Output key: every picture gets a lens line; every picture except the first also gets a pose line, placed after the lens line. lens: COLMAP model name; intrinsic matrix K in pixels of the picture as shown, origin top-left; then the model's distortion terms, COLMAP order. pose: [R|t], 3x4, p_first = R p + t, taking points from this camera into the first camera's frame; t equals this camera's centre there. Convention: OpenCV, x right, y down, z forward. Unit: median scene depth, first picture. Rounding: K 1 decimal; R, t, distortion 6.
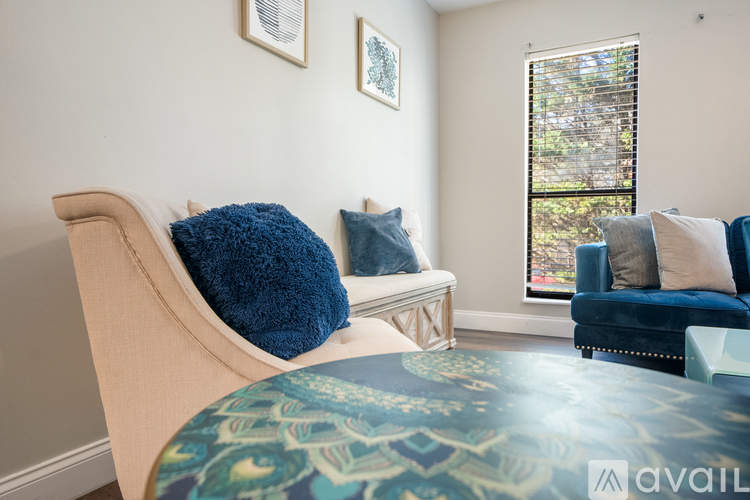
lens RADIAL K [[503.6, 0, 374.0], [0, 503.6, 250.0], [0, 0, 1]] dist [0.004530, 0.010233]
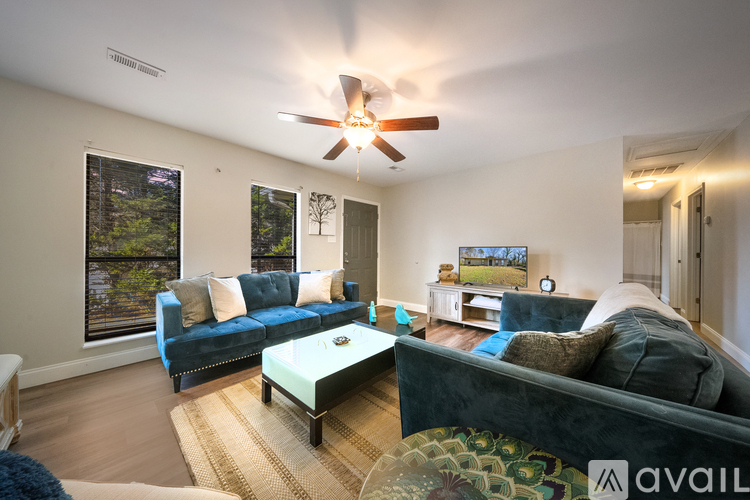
lens RADIAL K [[253.6, 0, 368.9], [0, 253.6, 252.8], [0, 0, 1]] dist [-0.001942, -0.000144]
pose [[0.260893, 0.009619, 0.965320, -0.147339], [0.029746, 0.999395, -0.017997, -0.125986], [-0.964909, 0.033410, 0.260449, 0.228174]]
